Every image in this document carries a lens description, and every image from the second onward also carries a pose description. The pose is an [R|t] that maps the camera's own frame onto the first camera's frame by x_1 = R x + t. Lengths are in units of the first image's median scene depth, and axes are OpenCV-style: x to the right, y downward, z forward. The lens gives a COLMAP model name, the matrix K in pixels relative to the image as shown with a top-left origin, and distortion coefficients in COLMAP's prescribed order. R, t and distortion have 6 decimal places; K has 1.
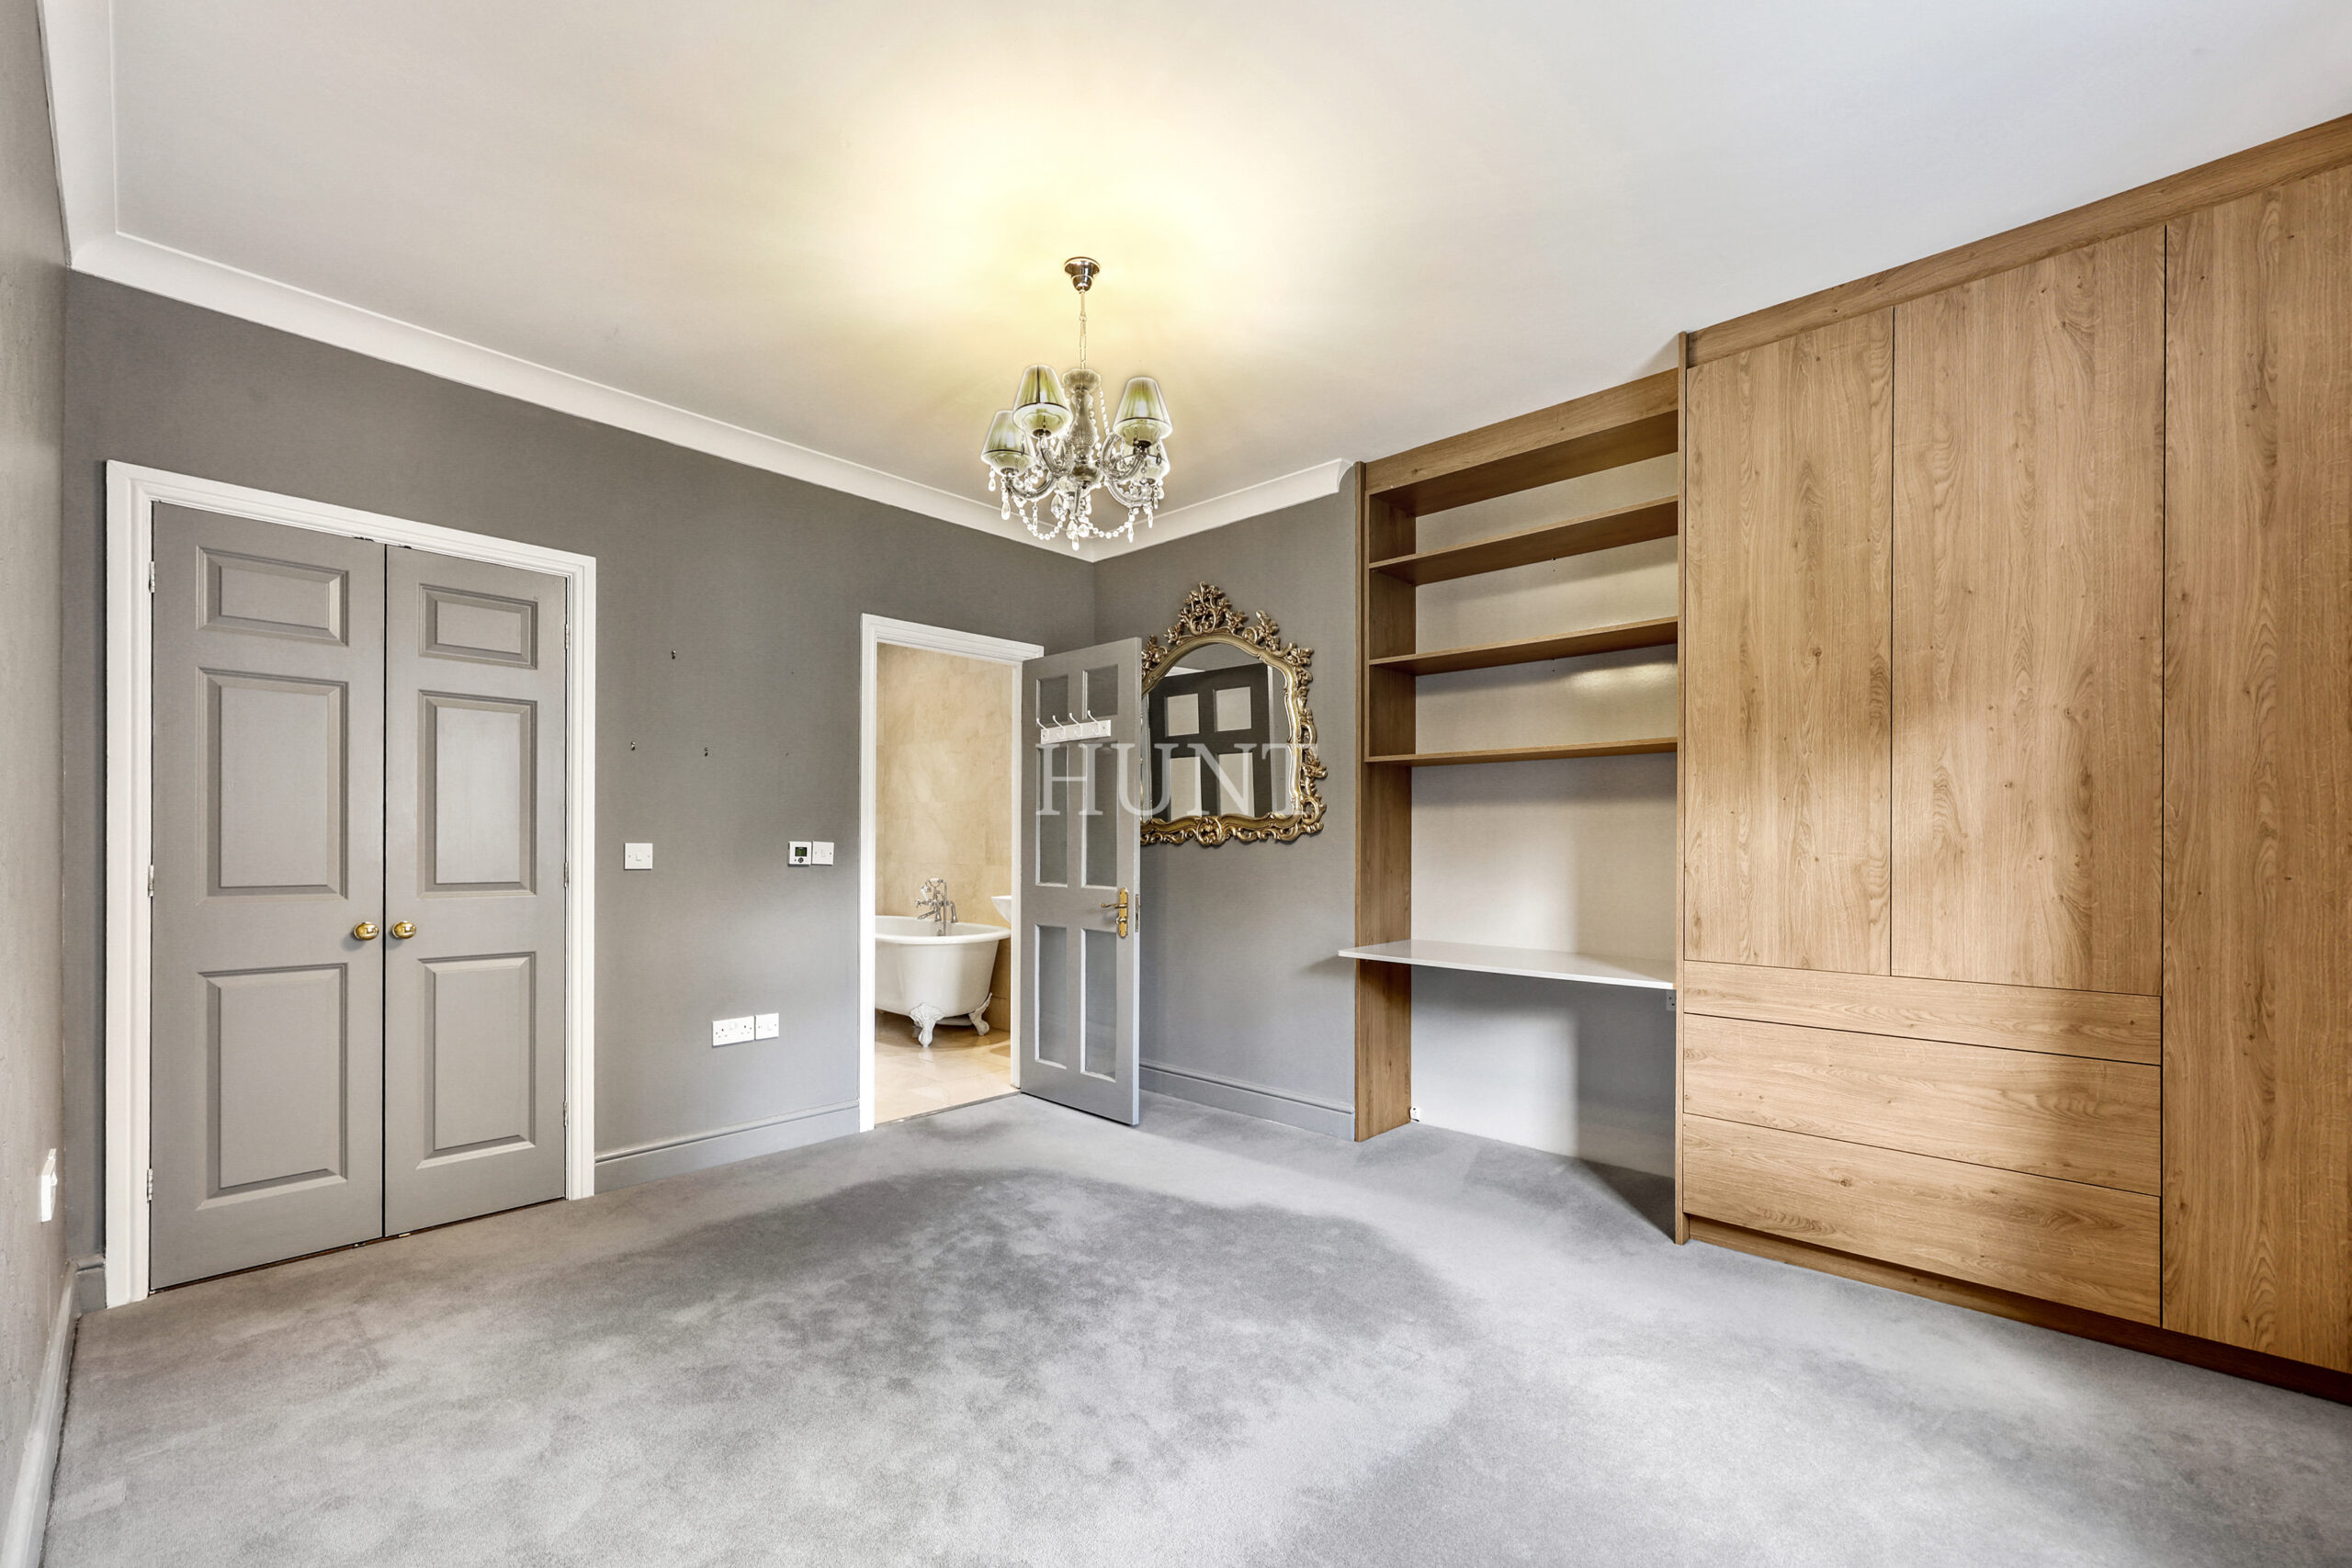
lens RADIAL K [[963.0, 0, 1179.0], [0, 963.0, 853.4], [0, 0, 1]] dist [-0.000126, -0.000051]
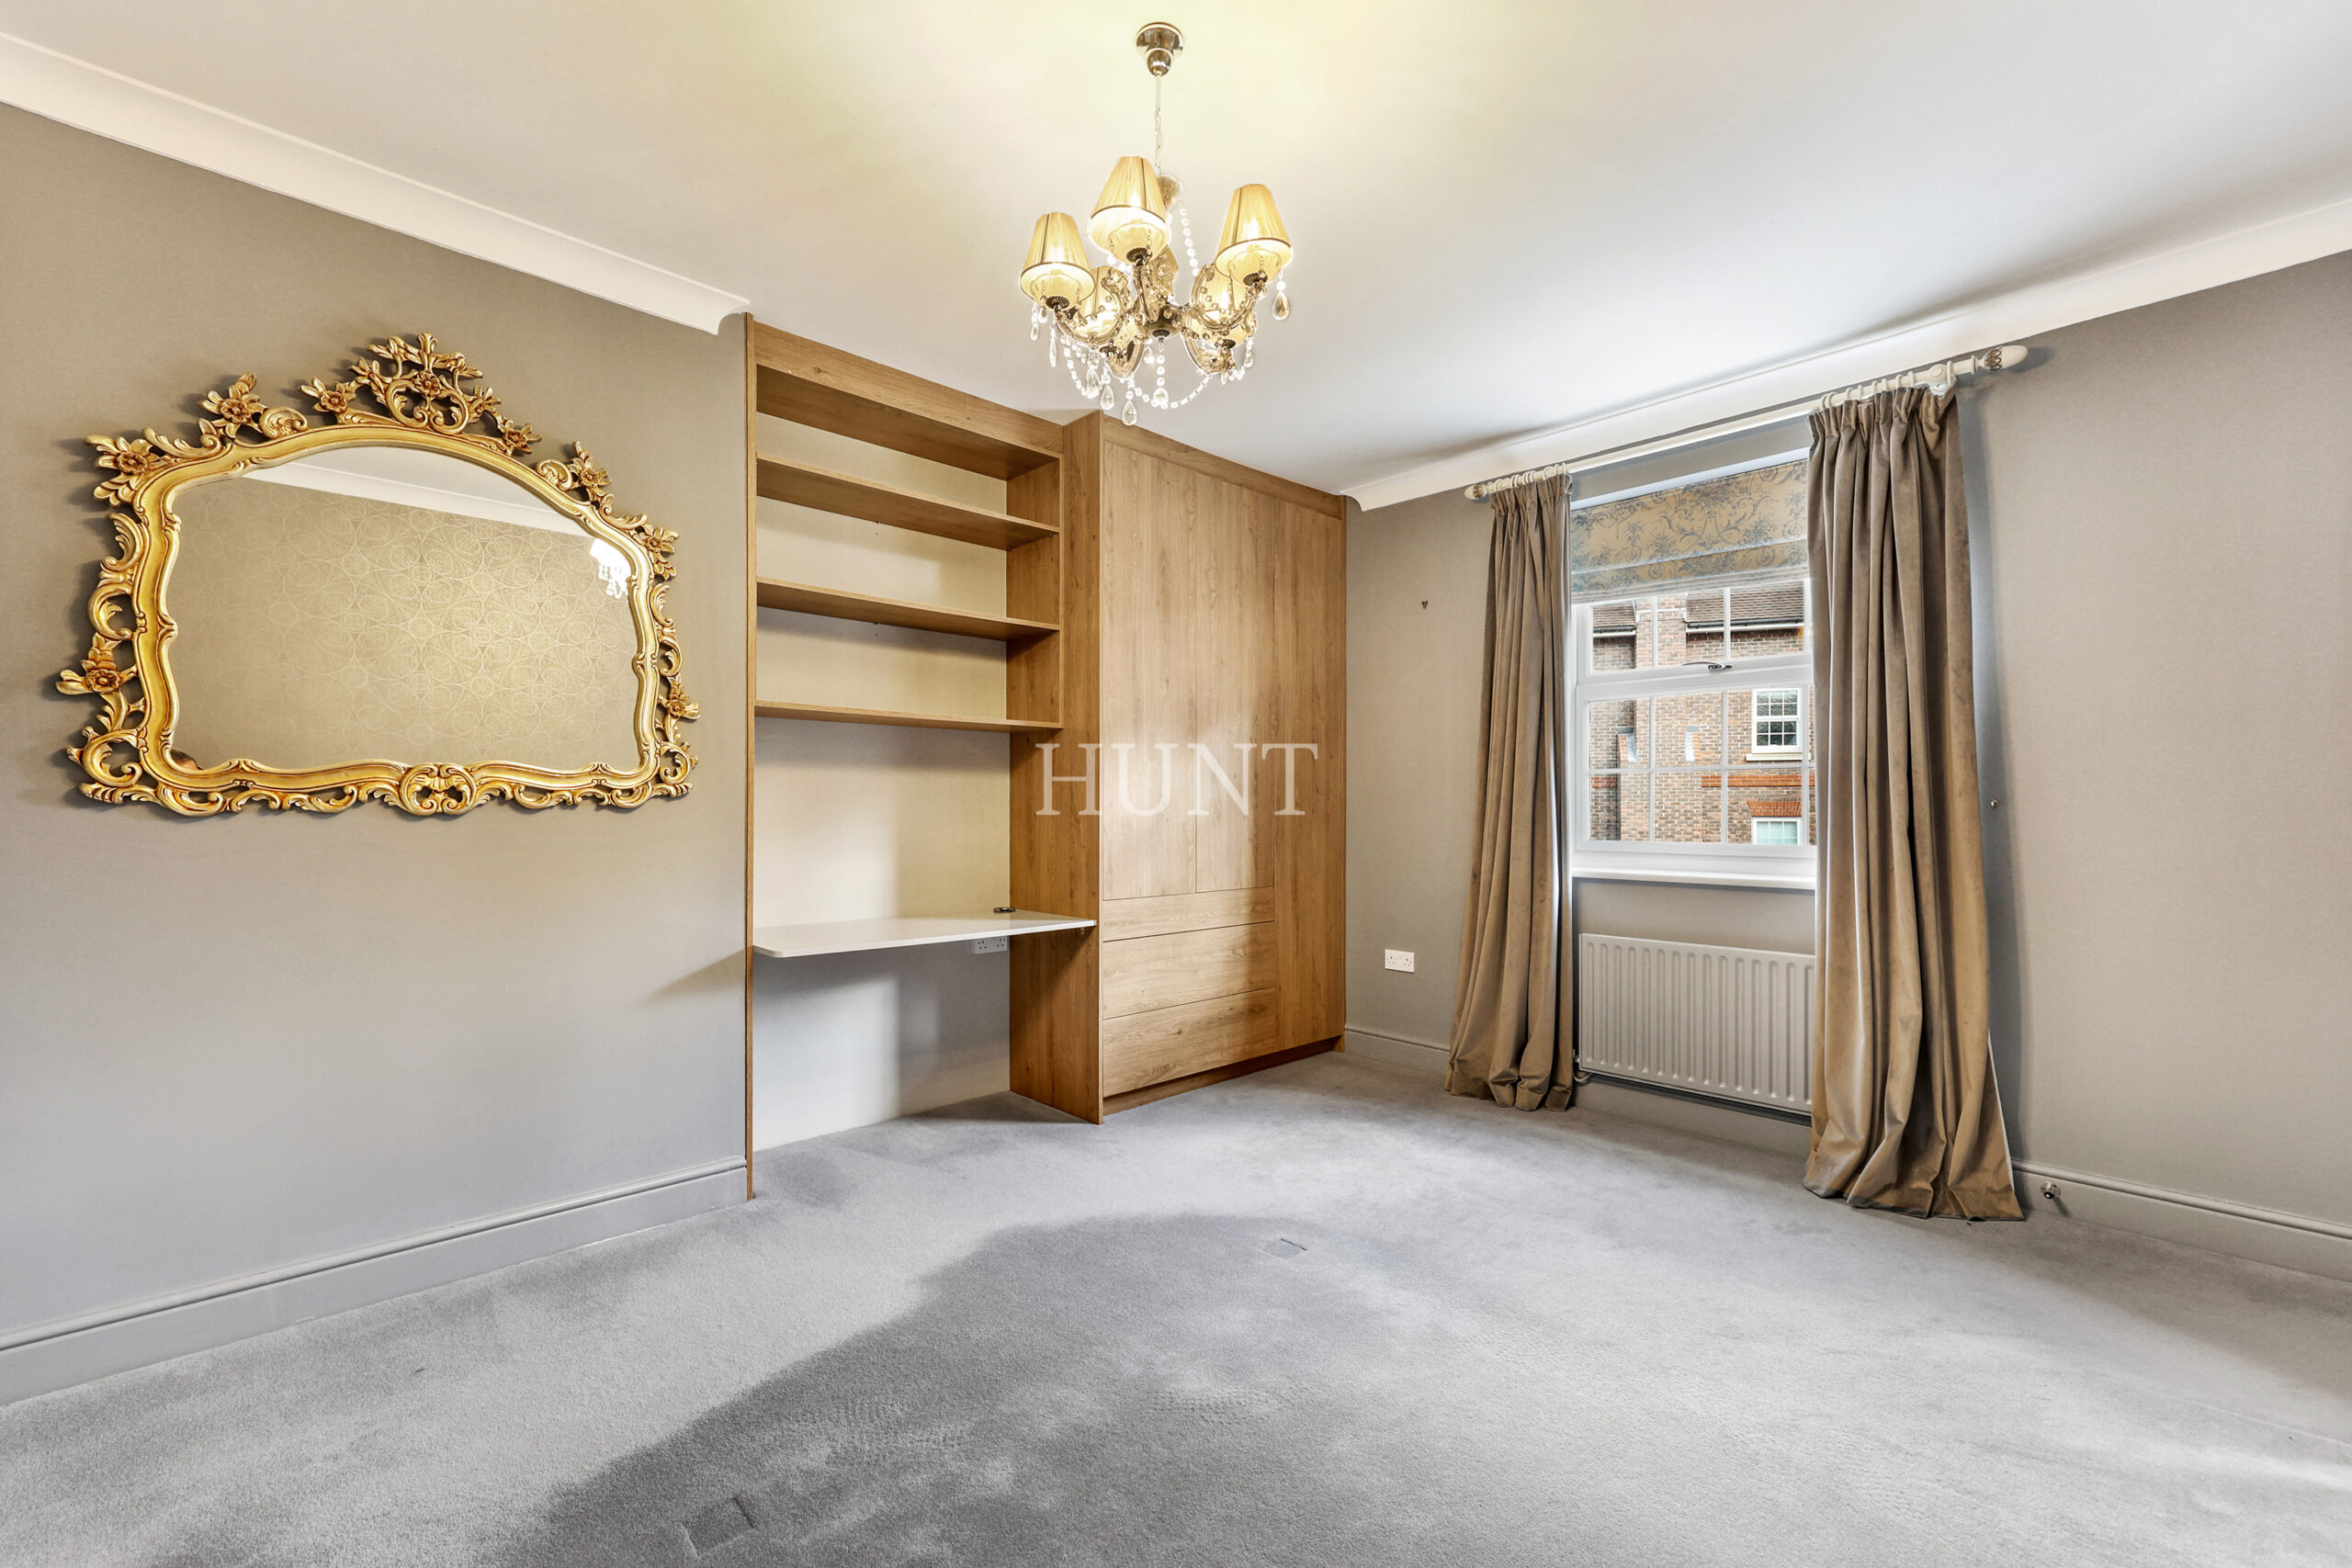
lens RADIAL K [[966.4, 0, 1165.9], [0, 966.4, 800.7], [0, 0, 1]] dist [0.000213, -0.000097]
pose [[0.068104, -0.003836, 0.997671, -0.813551], [0.001576, 0.999992, 0.003737, -0.029701], [-0.997677, 0.001317, 0.068109, 0.894031]]
